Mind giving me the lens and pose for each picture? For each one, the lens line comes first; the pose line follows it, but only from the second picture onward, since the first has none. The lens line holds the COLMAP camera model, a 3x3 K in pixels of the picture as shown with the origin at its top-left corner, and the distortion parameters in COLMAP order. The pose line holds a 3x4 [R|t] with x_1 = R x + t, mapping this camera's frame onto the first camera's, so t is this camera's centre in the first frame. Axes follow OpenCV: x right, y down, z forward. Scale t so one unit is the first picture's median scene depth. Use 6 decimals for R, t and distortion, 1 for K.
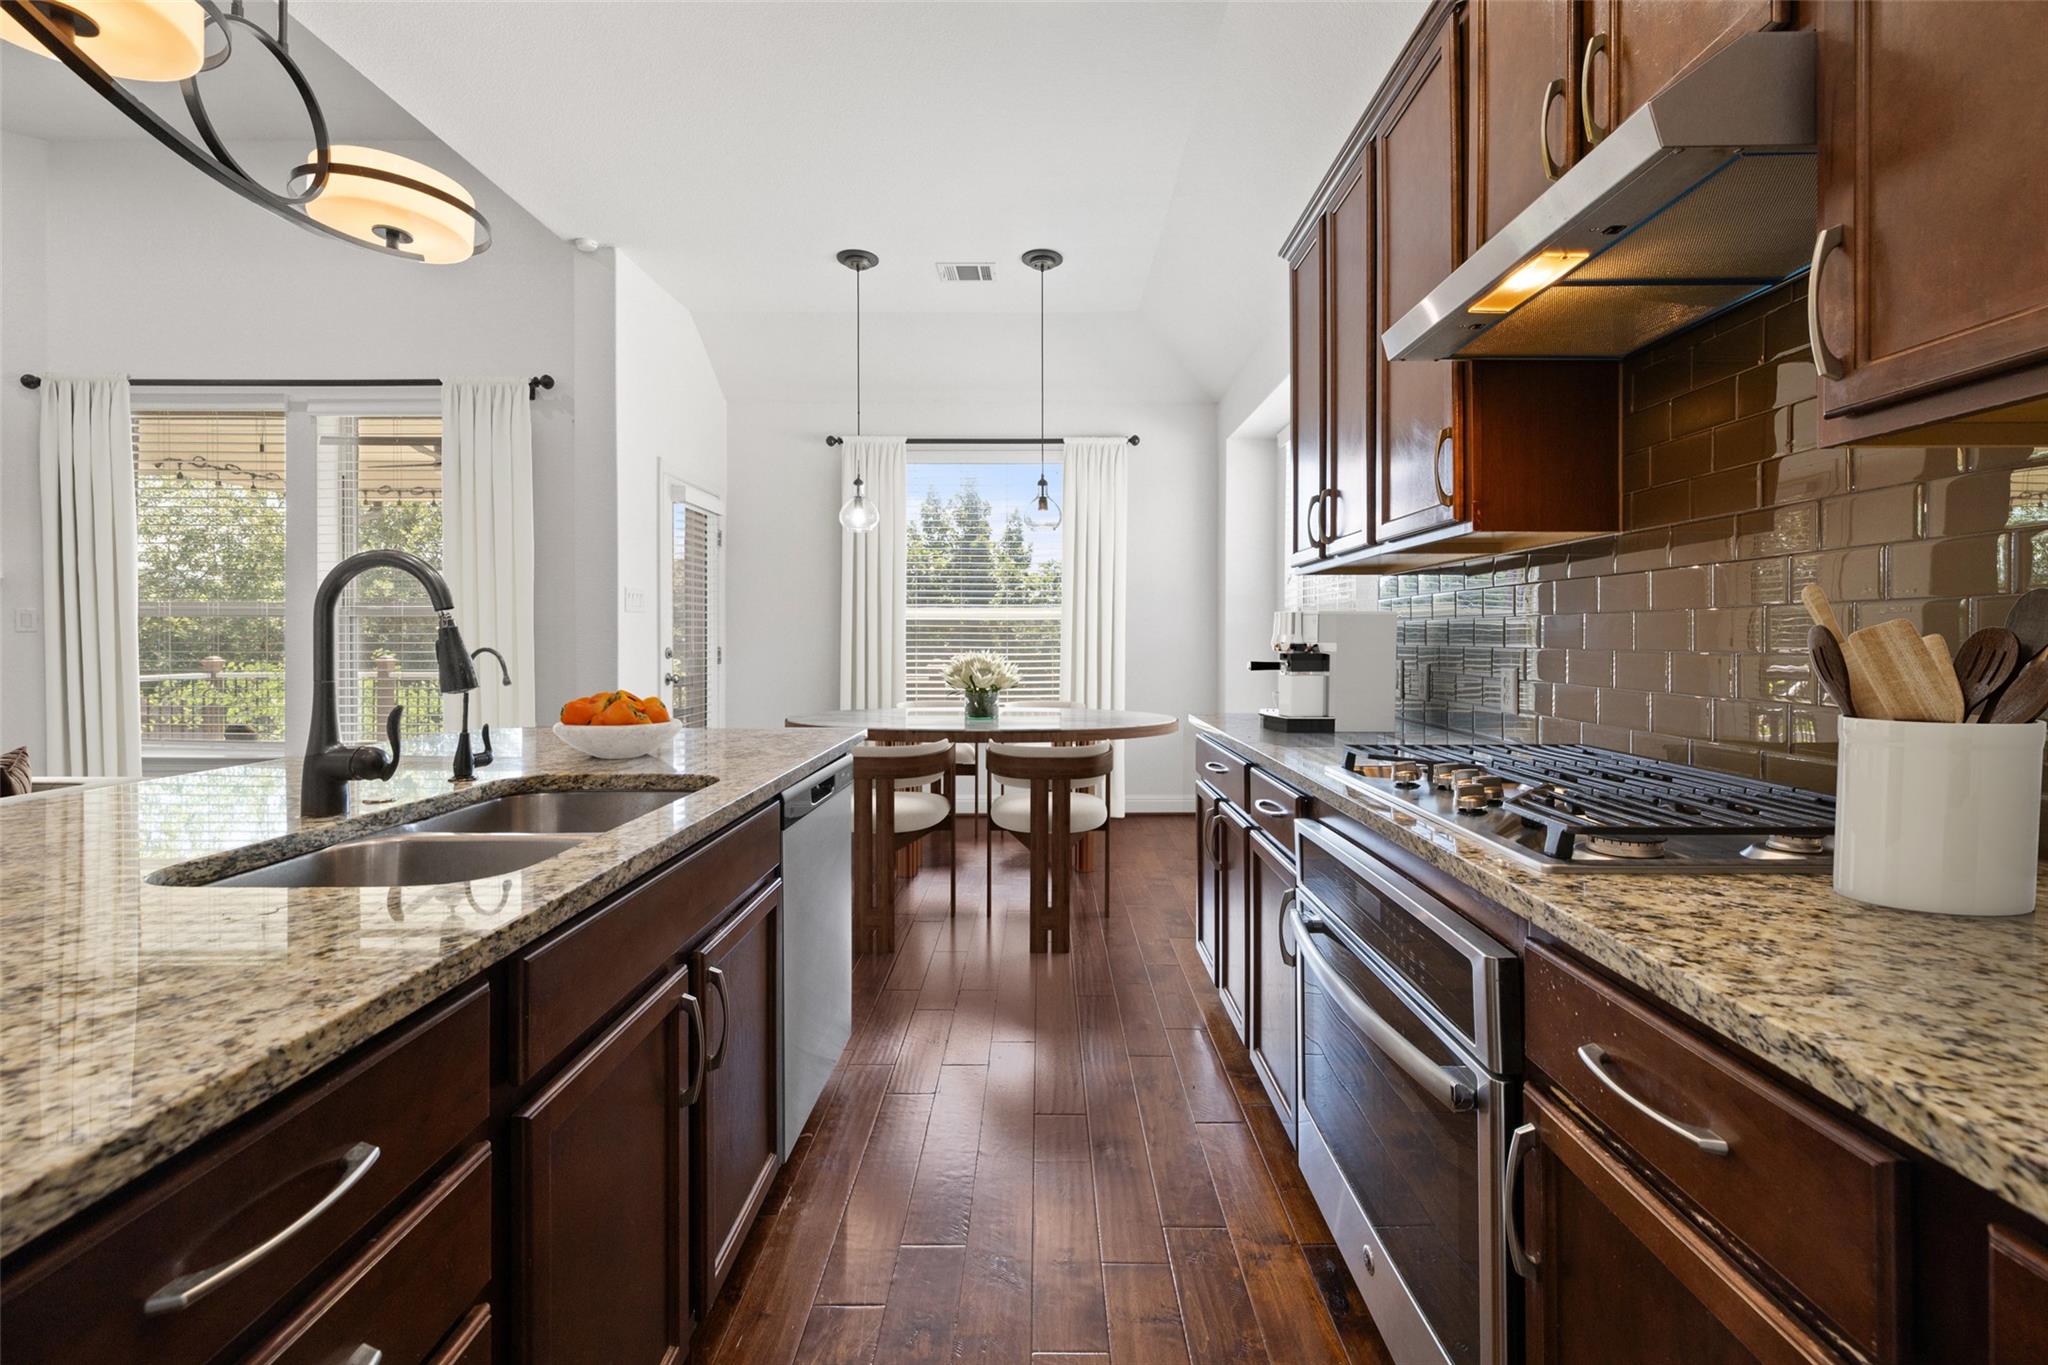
lens RADIAL K [[870.3, 0, 1036.6], [0, 870.3, 639.8], [0, 0, 1]] dist [0.003464, 0.000231]
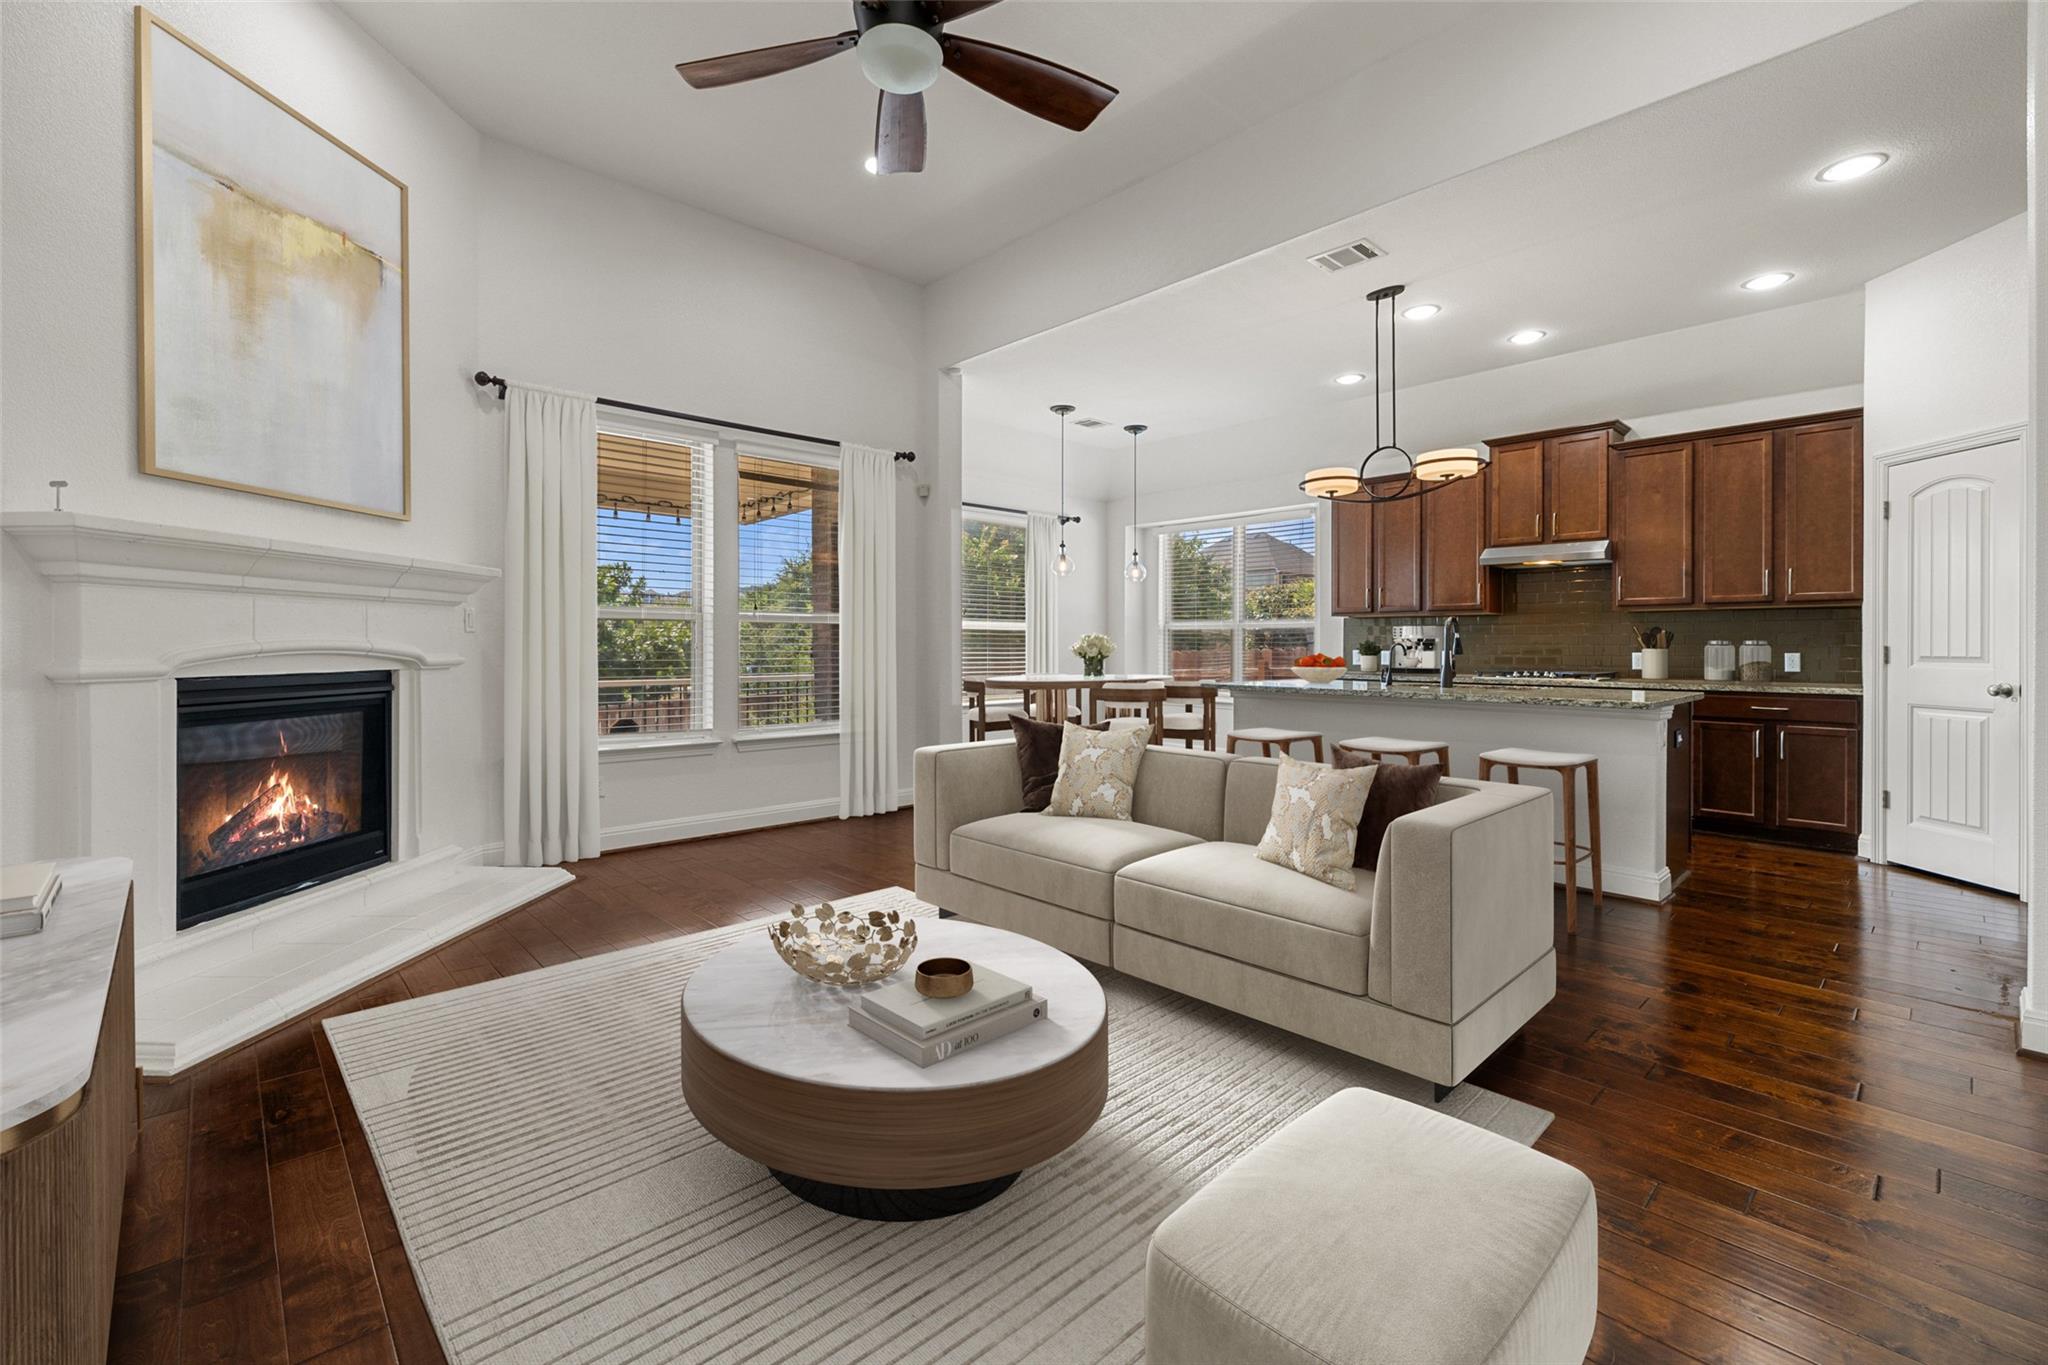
lens RADIAL K [[870.3, 0, 1026.8], [0, 870.3, 644.9], [0, 0, 1]] dist [0.003464, 0.000231]
pose [[0.721574, 0.000477, 0.692337, -1.383942], [0.001113, 0.999998, -0.001848, 0.006873], [-0.692336, 0.002104, 0.721572, -0.130168]]
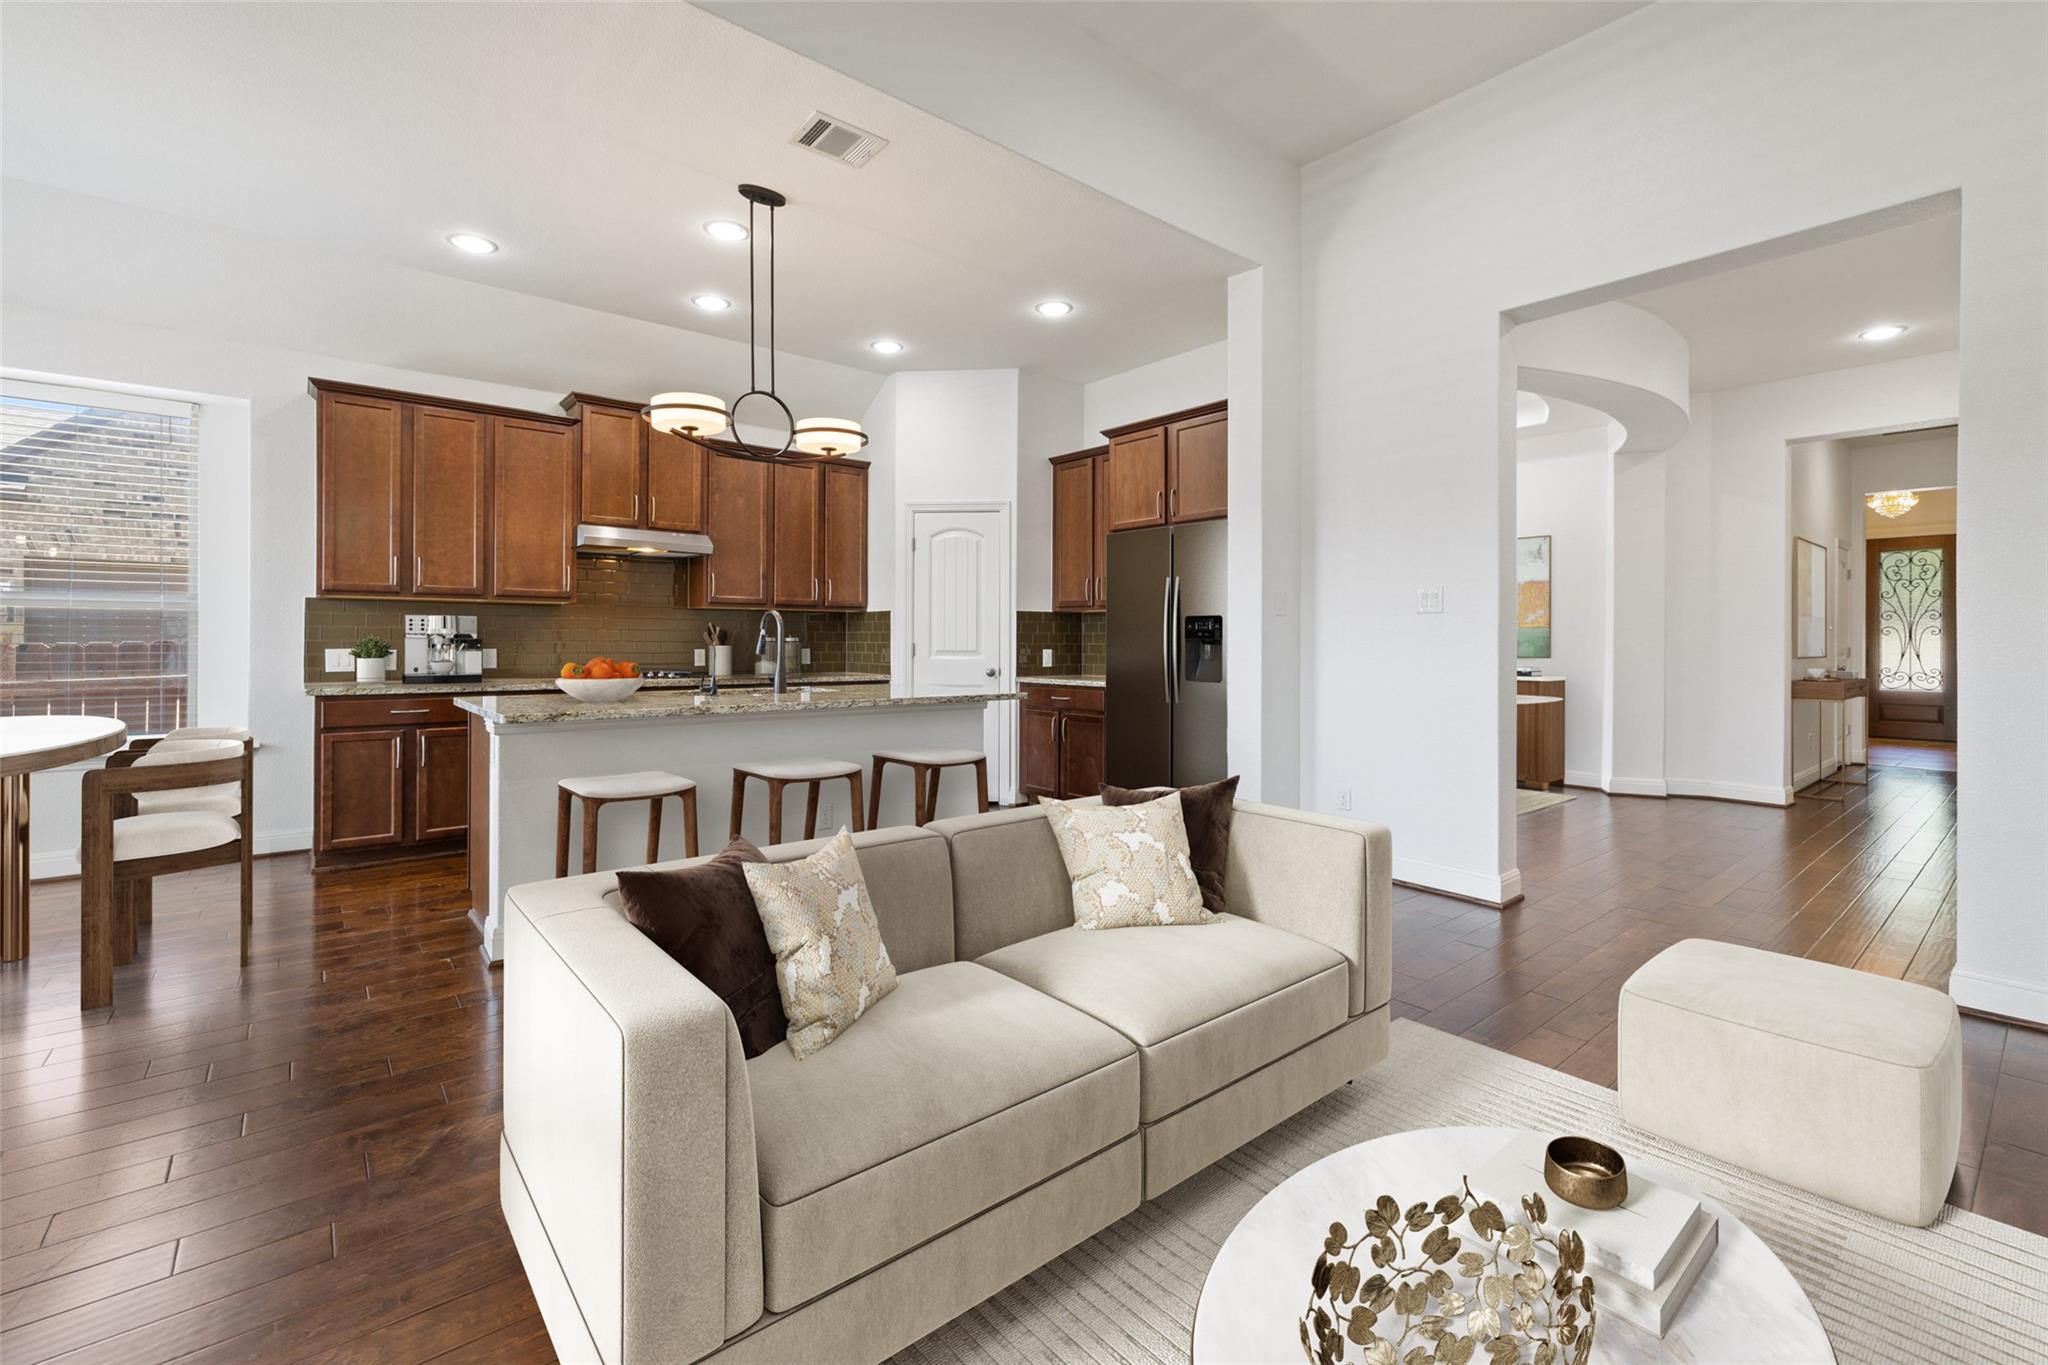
lens RADIAL K [[870.3, 0, 1017.6], [0, 870.3, 641.4], [0, 0, 1]] dist [0.003464, 0.000231]
pose [[-0.641251, -0.001366, 0.767330, -1.122633], [-0.001444, 0.999999, 0.000574, 0.002846], [-0.767330, -0.000740, -0.641252, 0.691151]]
